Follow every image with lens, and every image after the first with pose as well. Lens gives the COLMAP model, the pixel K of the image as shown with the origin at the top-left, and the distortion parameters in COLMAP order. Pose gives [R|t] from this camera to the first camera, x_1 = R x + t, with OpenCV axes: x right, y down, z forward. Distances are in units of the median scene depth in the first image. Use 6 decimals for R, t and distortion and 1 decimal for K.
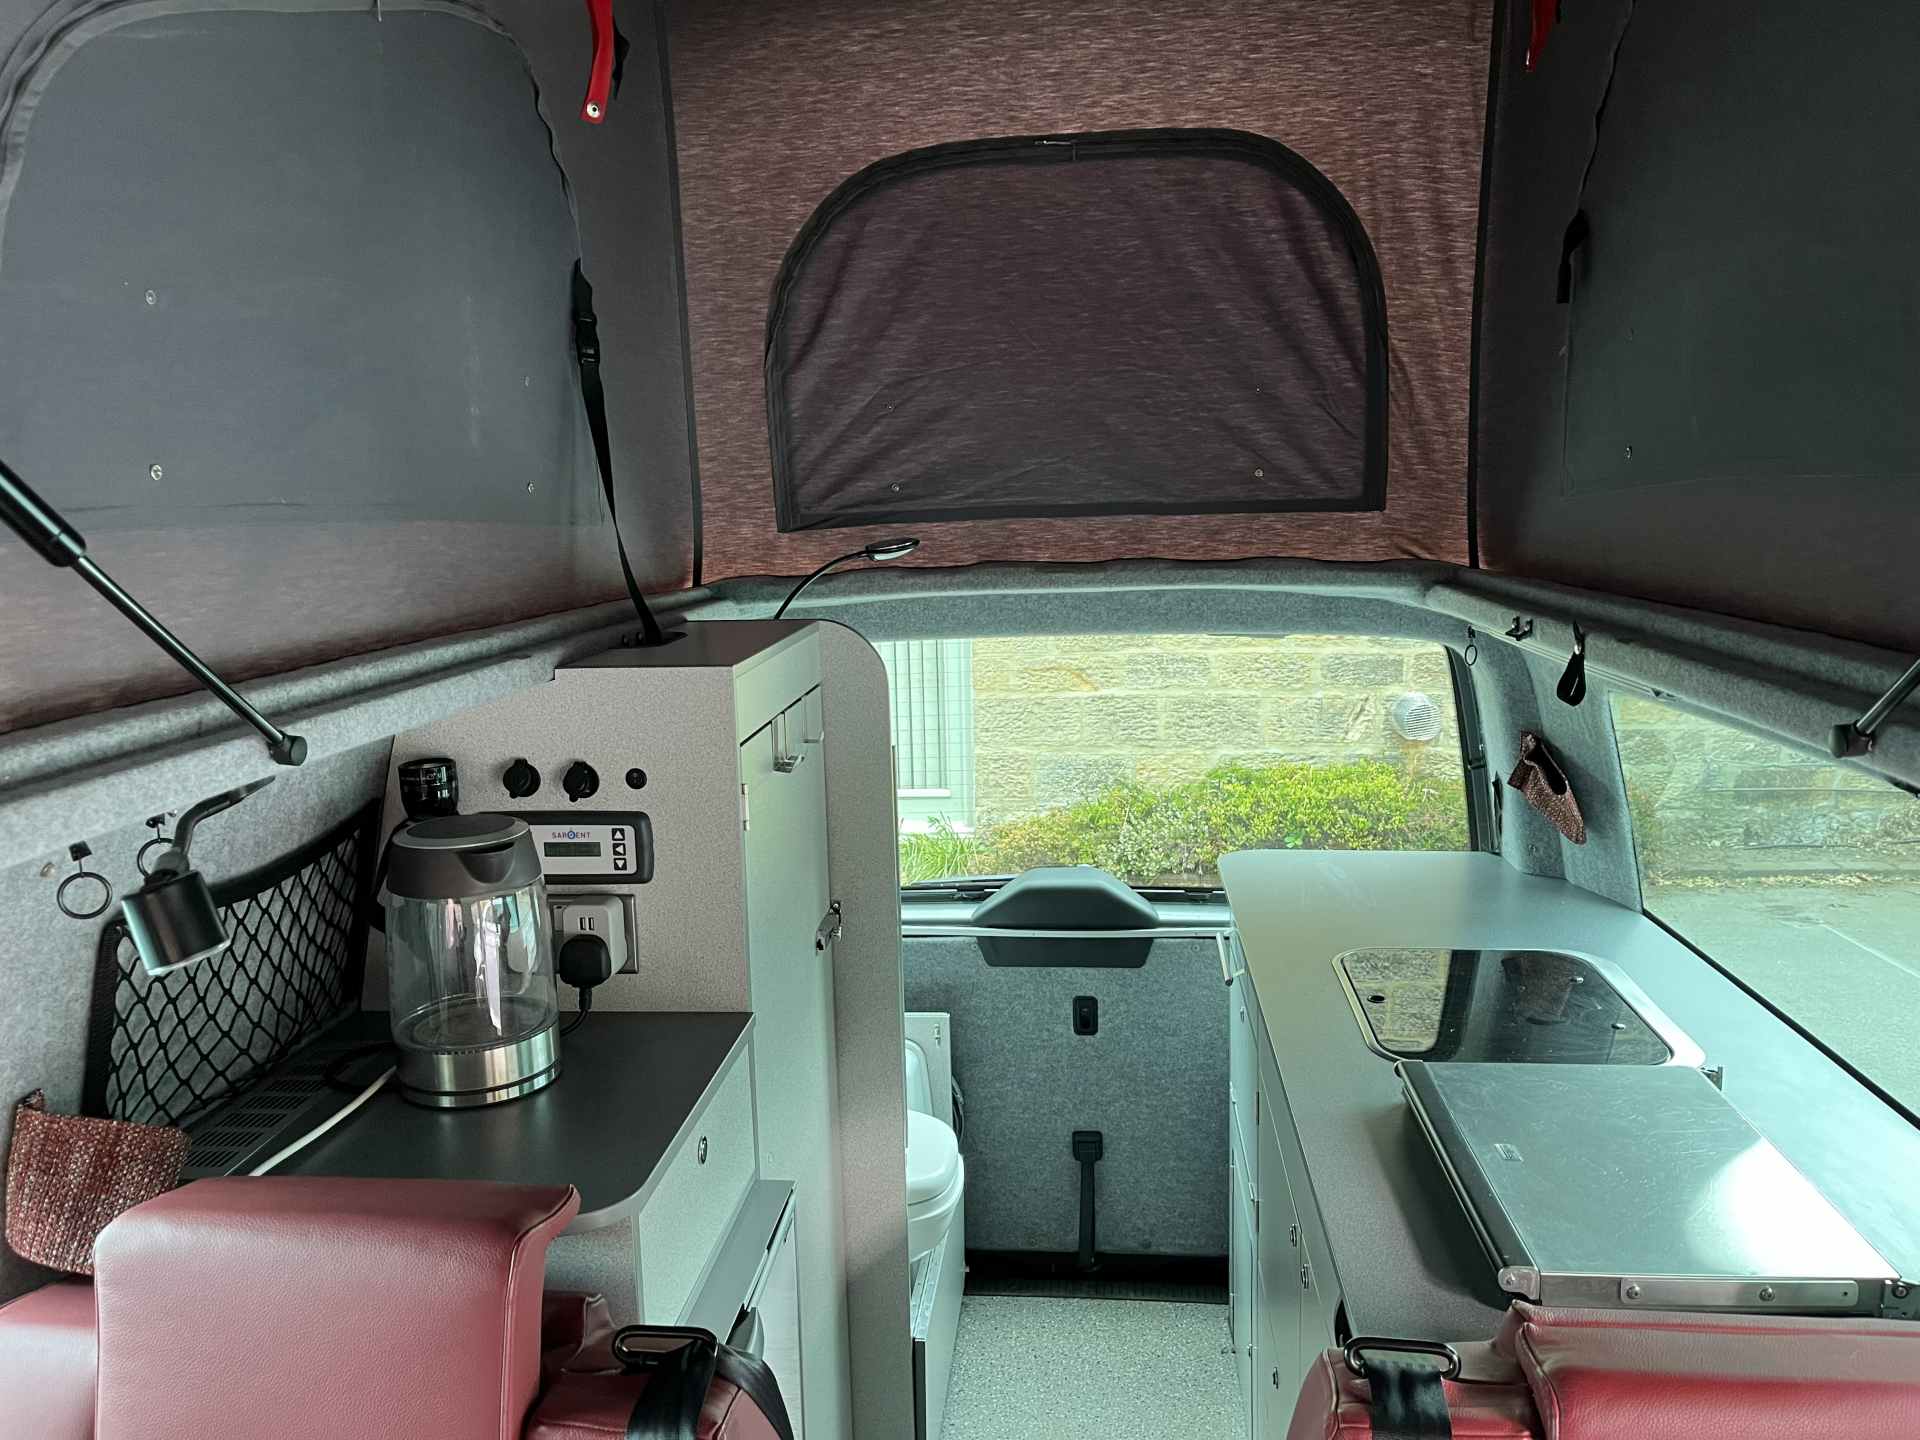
lens RADIAL K [[1503.0, 0, 959.9], [0, 1503.0, 694.9], [0, 0, 1]] dist [0.075719, -0.116841]
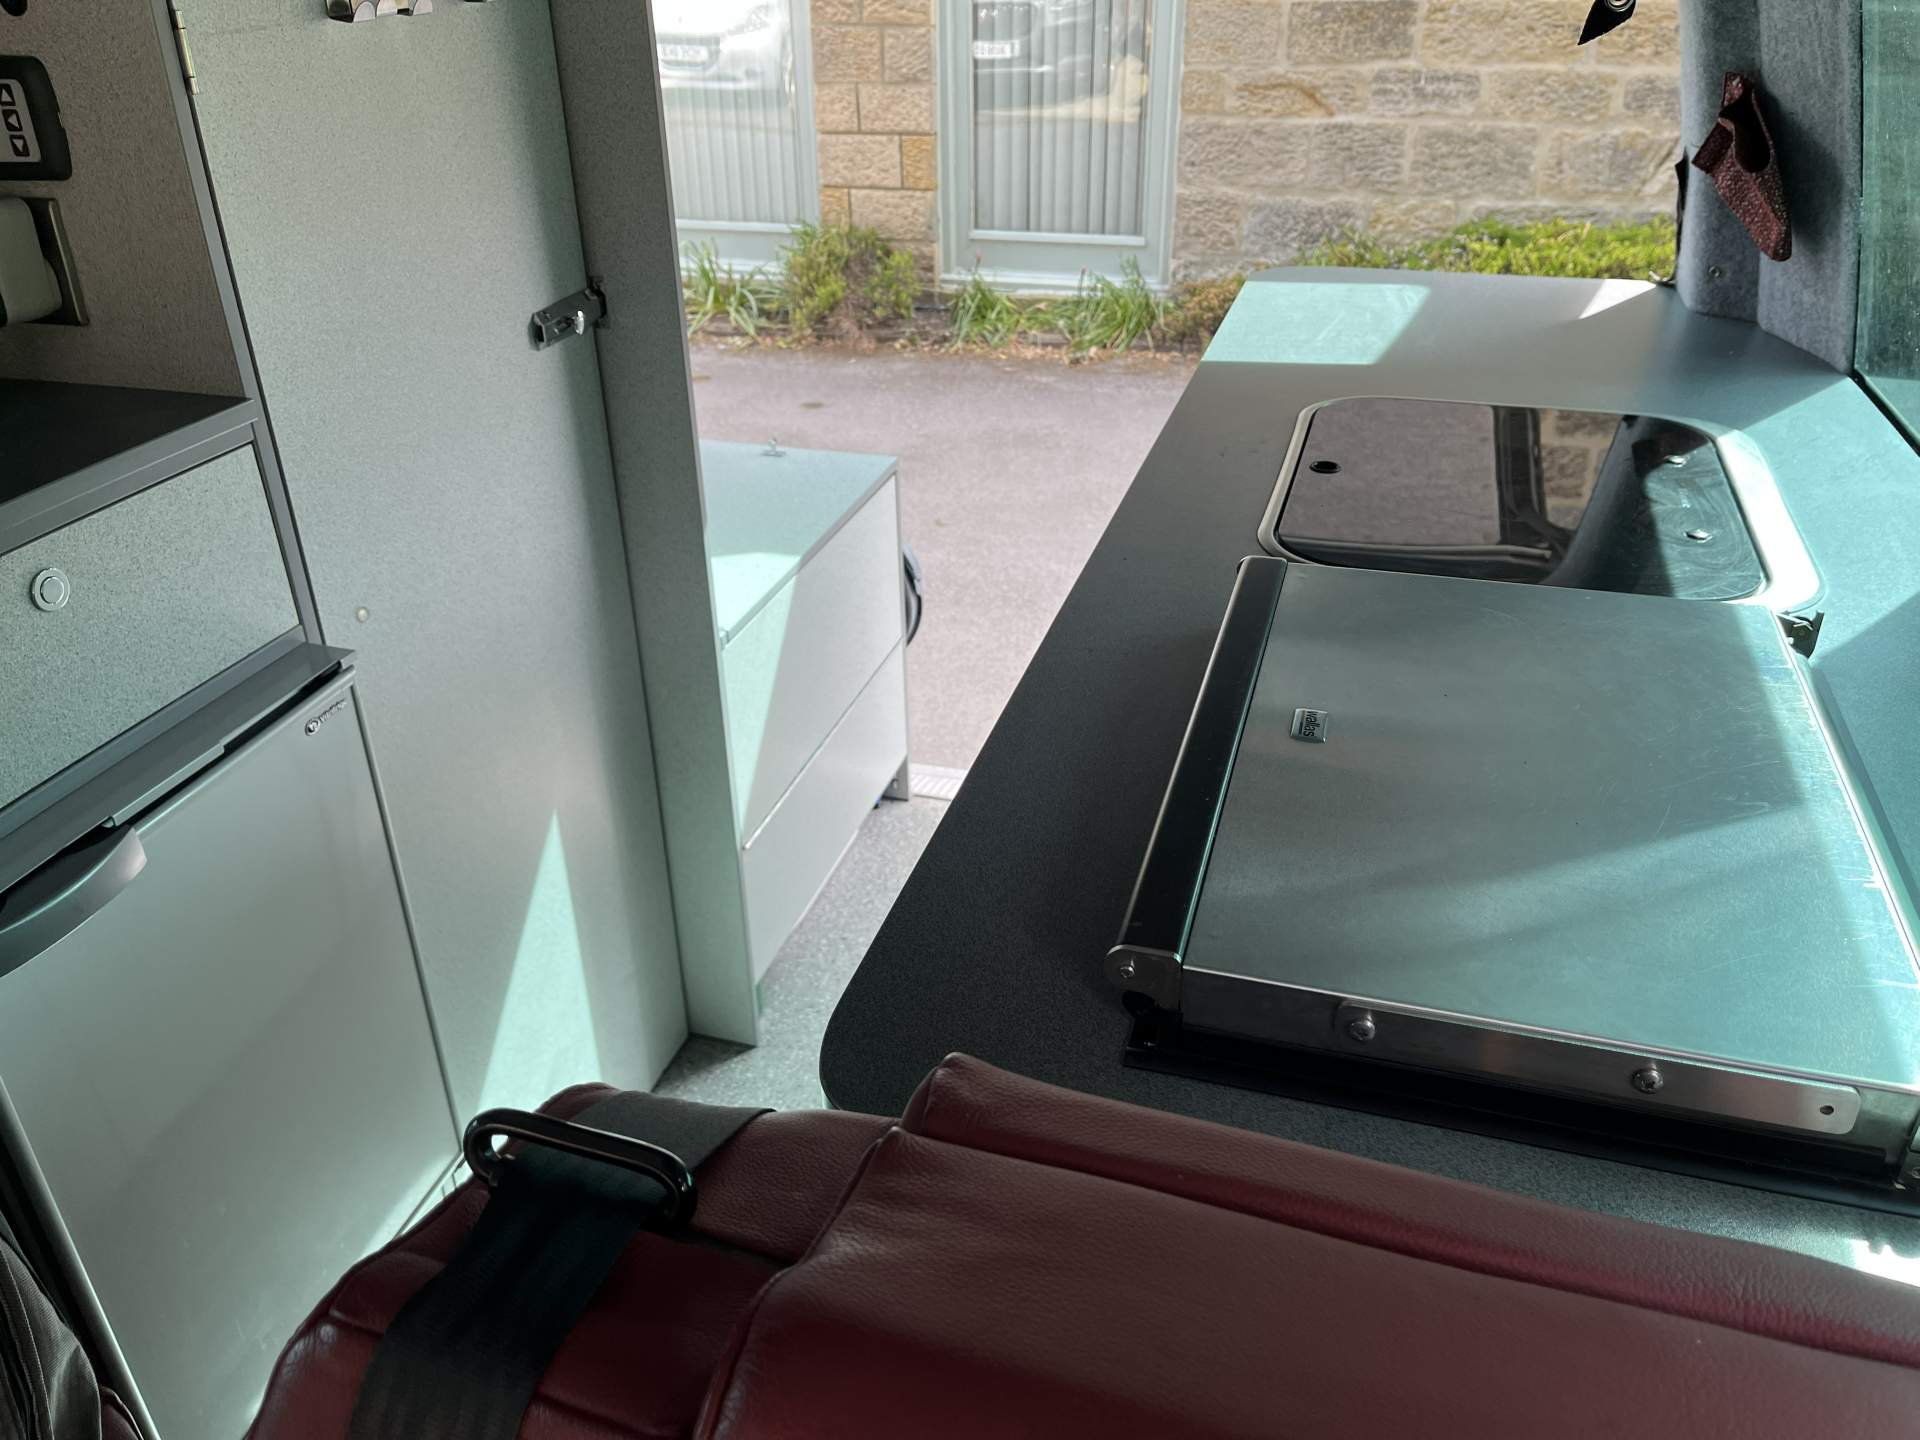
lens RADIAL K [[1503.0, 0, 959.9], [0, 1503.0, 694.9], [0, 0, 1]] dist [0.075719, -0.116841]
pose [[0.979259, 0.103664, -0.174086, 0.071706], [-0.039933, 0.941096, 0.335774, 0.024345], [0.198640, -0.321858, 0.925716, 0.102086]]
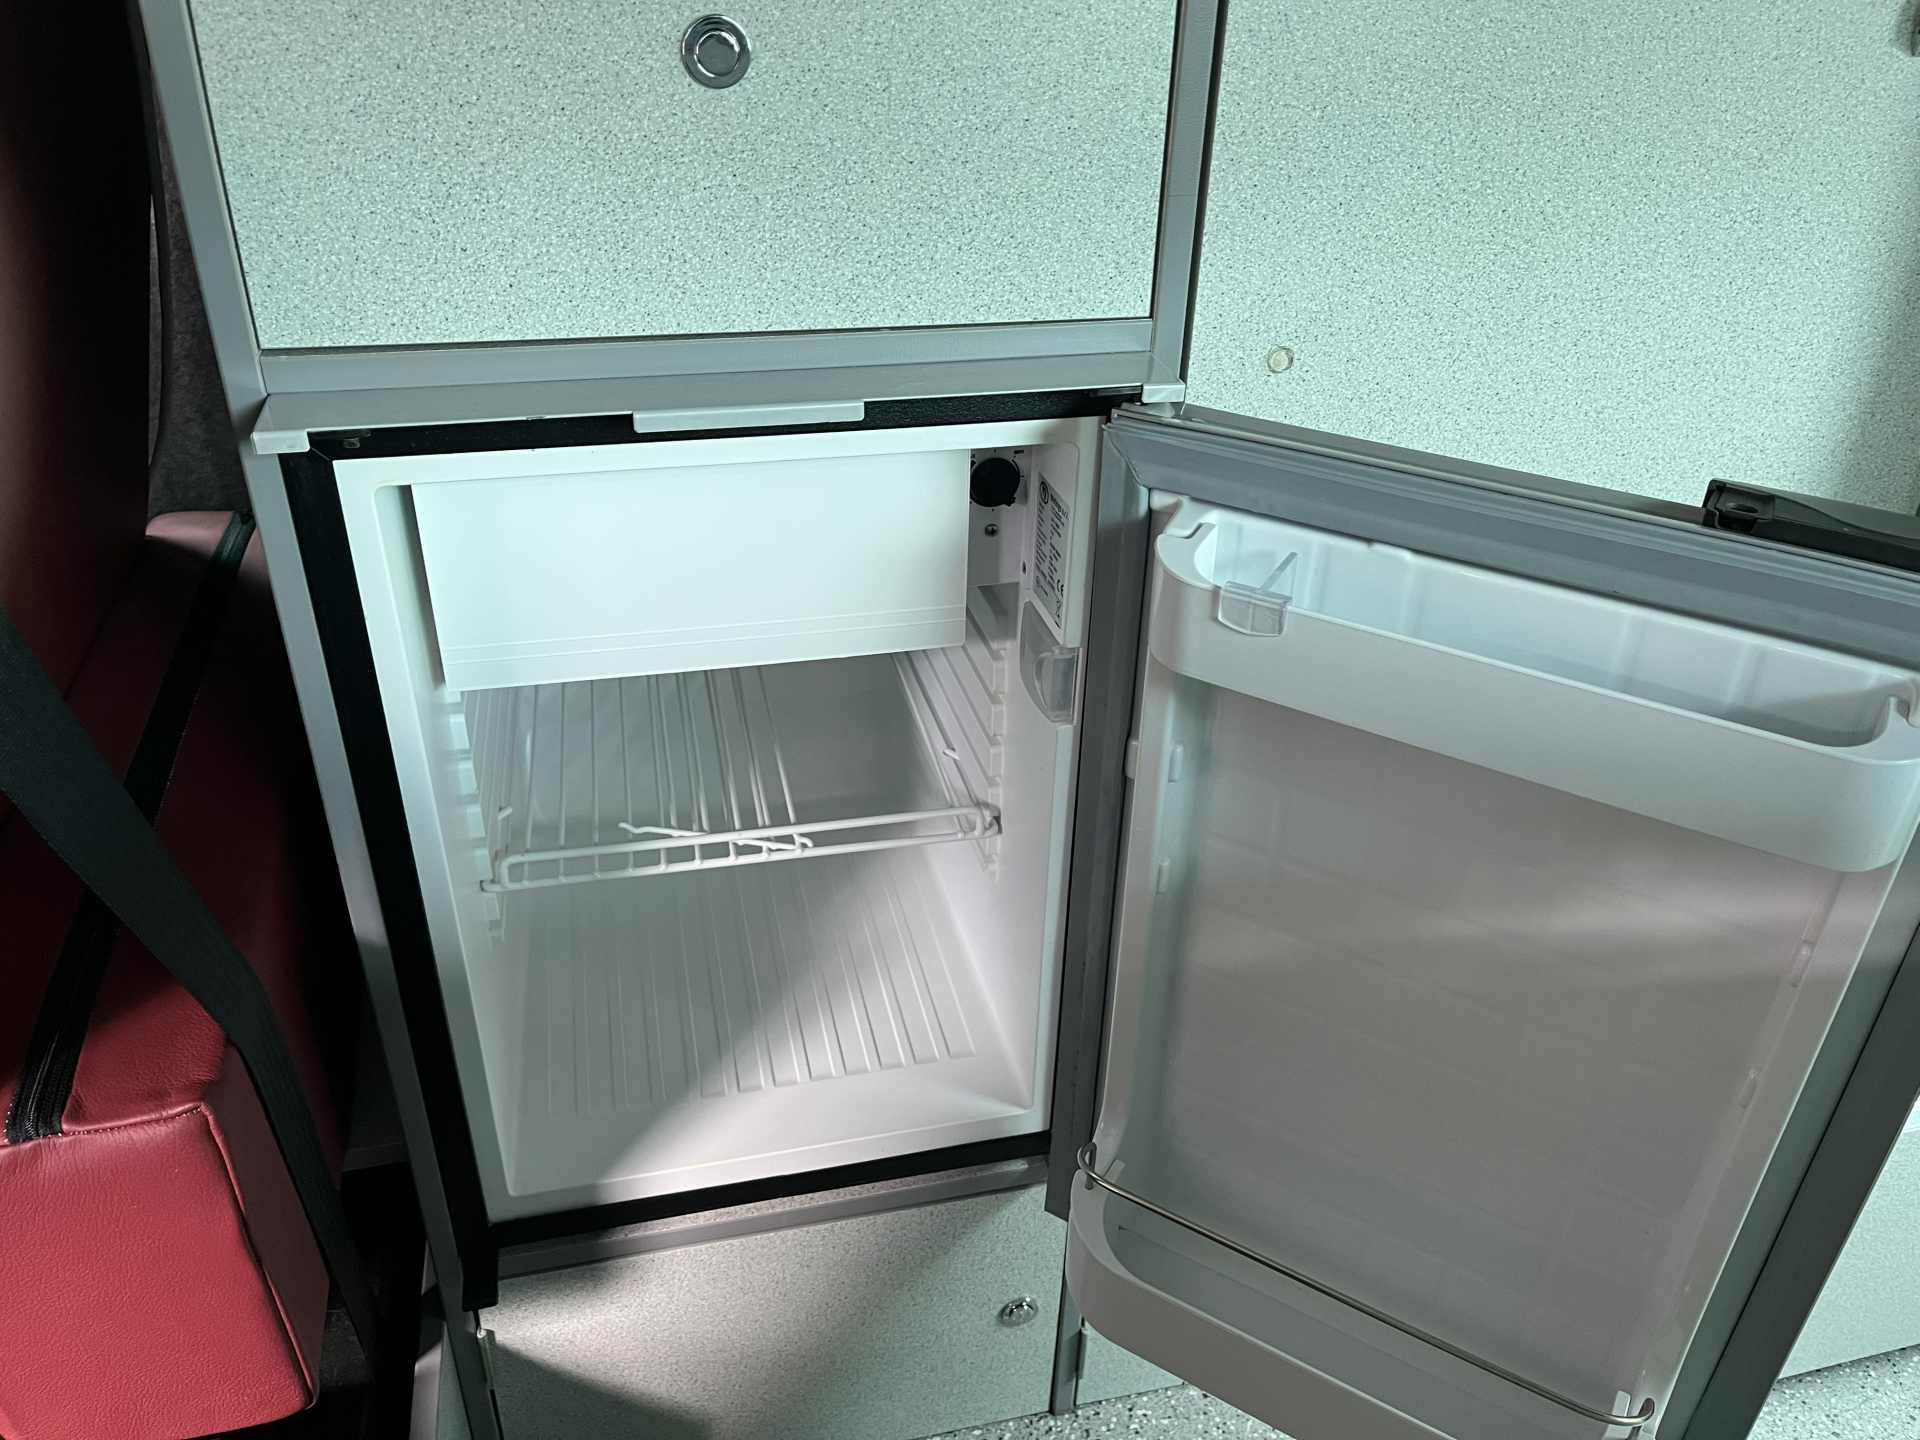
lens RADIAL K [[1503.0, 0, 959.9], [0, 1503.0, 694.9], [0, 0, 1]] dist [0.075719, -0.116841]
pose [[0.320575, 0.516831, -0.793799, 0.057762], [-0.191538, 0.856085, 0.480032, 0.054135], [0.927656, -0.001844, 0.373433, 0.203873]]
